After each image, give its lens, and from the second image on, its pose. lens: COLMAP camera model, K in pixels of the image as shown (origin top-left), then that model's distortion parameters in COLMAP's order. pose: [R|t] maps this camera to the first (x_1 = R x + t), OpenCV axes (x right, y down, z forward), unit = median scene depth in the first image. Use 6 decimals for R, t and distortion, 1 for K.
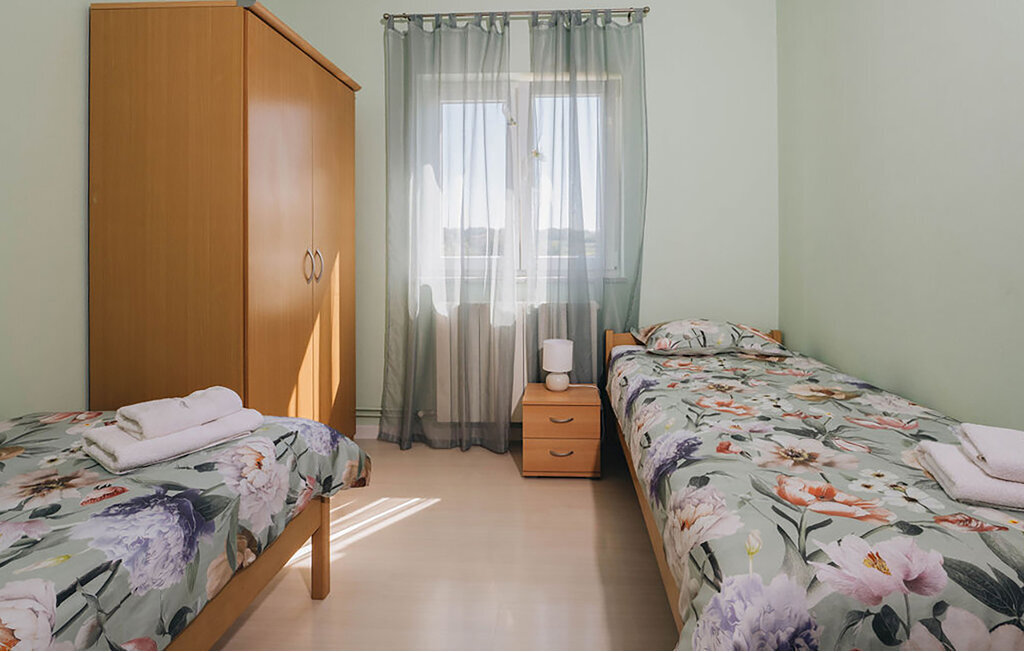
lens RADIAL K [[506.7, 0, 511.7], [0, 506.7, 283.4], [0, 0, 1]] dist [-0.007294, -0.001317]
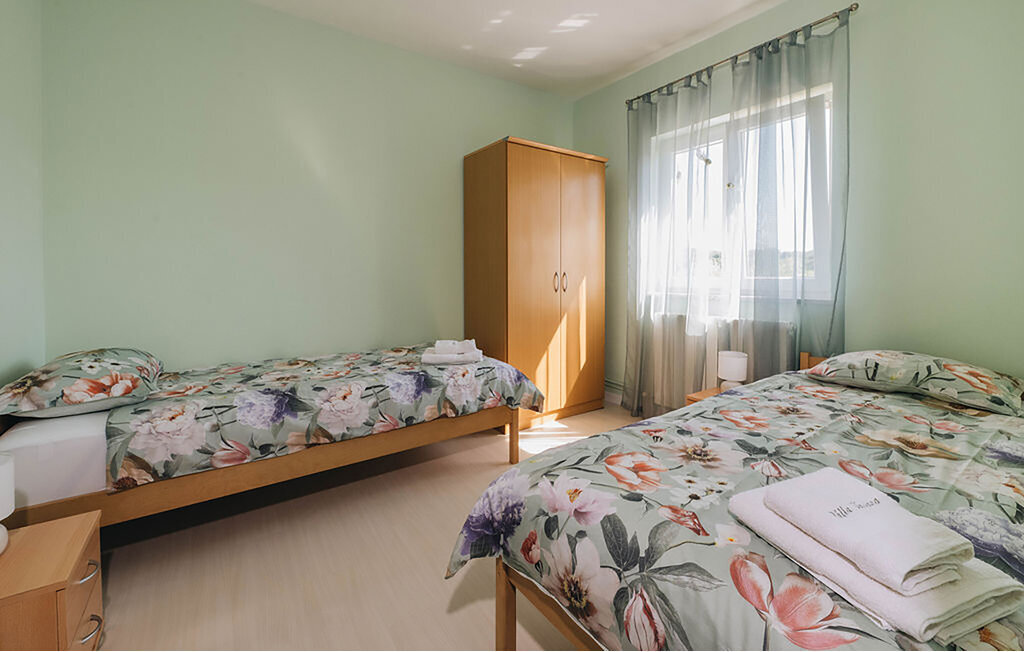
lens RADIAL K [[432.4, 0, 527.9], [0, 432.4, 321.6], [0, 0, 1]] dist [-0.002881, -0.000439]
pose [[0.612901, 0.086787, -0.785379, 0.600138], [-0.046601, 0.996190, 0.073716, -0.005151], [0.788785, -0.008581, 0.614610, 0.058876]]
